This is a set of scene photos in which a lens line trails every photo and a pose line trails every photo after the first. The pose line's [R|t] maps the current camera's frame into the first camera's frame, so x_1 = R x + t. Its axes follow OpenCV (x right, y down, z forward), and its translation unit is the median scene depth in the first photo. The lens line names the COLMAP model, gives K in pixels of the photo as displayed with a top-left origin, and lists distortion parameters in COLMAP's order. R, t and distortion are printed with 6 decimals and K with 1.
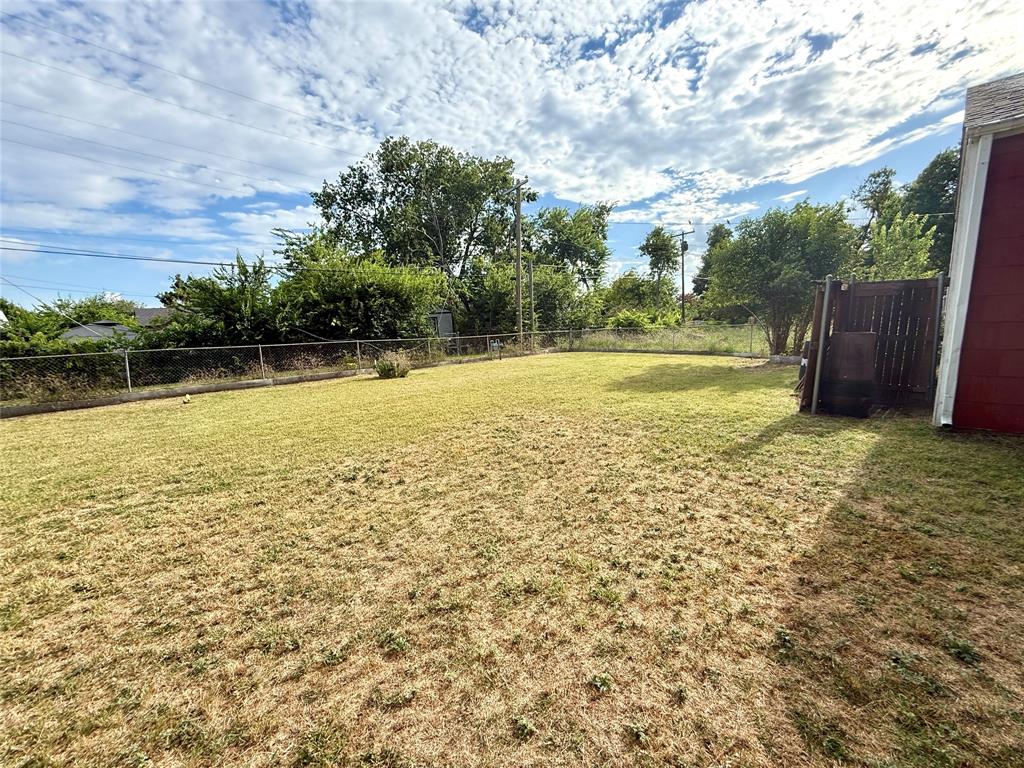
lens RADIAL K [[412.2, 0, 515.3], [0, 412.2, 385.2], [0, 0, 1]] dist [-0.000674, 0.000593]
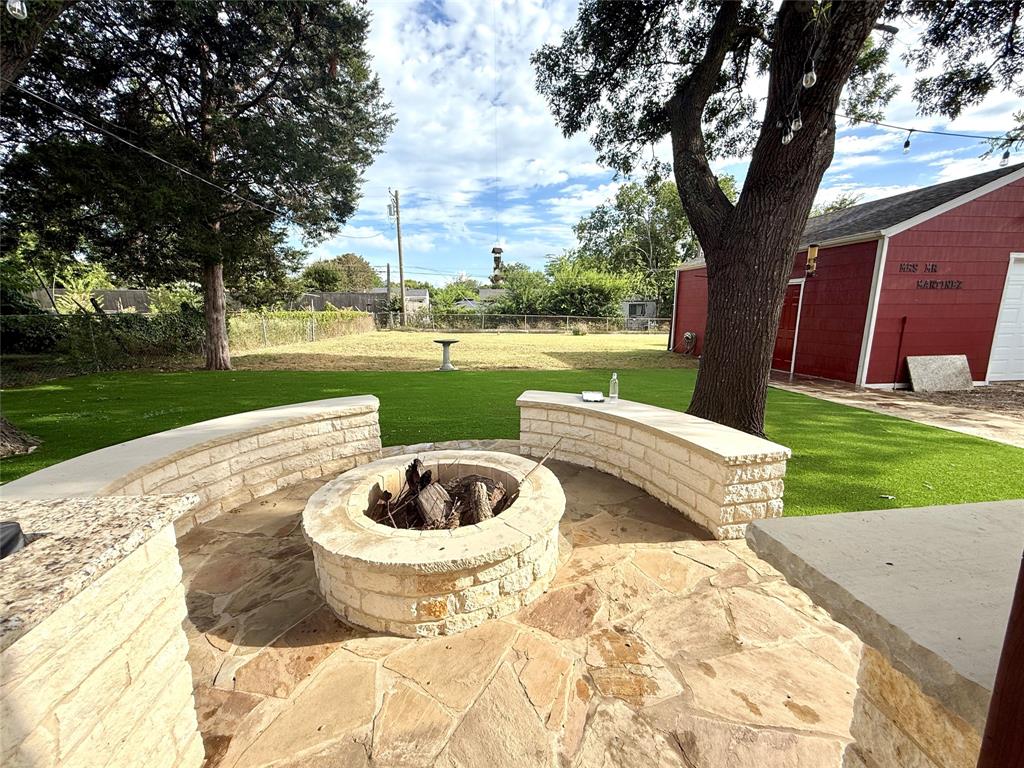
lens RADIAL K [[412.2, 0, 506.2], [0, 412.2, 384.7], [0, 0, 1]] dist [-0.000674, 0.000593]
pose [[0.788690, 0.163095, -0.592763, 0.564573], [-0.134136, 0.986591, 0.092982, 0.066892], [0.599980, 0.006177, 0.799991, -0.710827]]
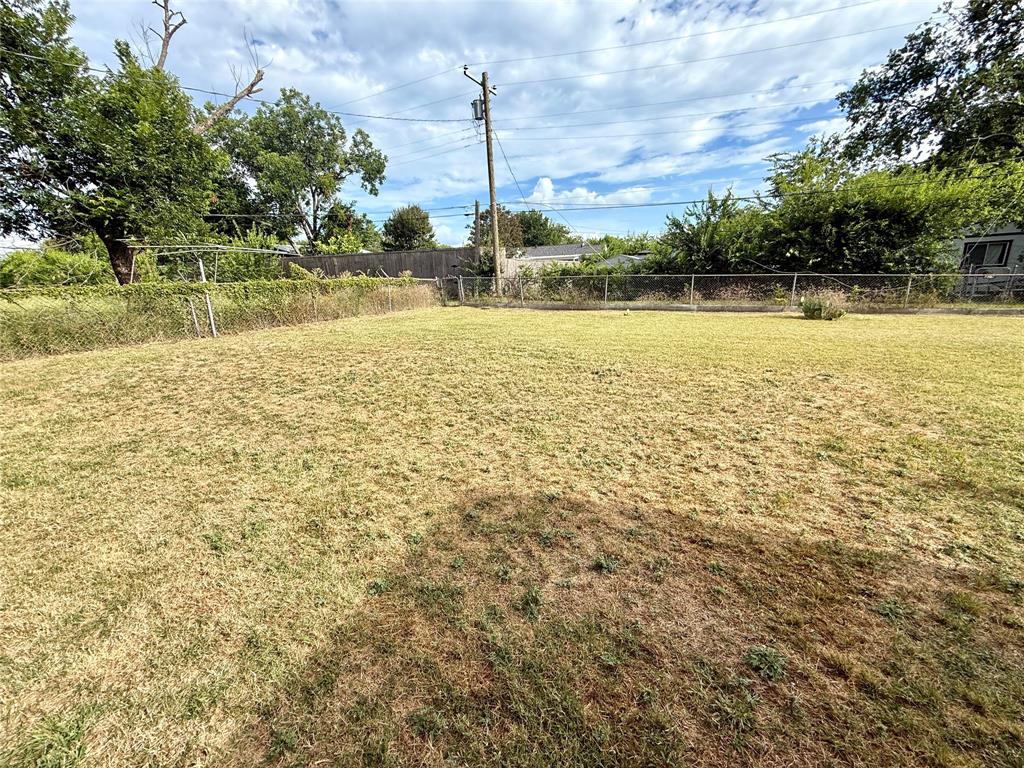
lens RADIAL K [[412.2, 0, 507.5], [0, 412.2, 384.4], [0, 0, 1]] dist [-0.000674, 0.000593]
pose [[0.410174, 0.273679, -0.869975, 0.197827], [-0.124020, 0.961790, 0.244090, -0.014153], [0.903535, 0.007775, 0.428443, 0.022951]]
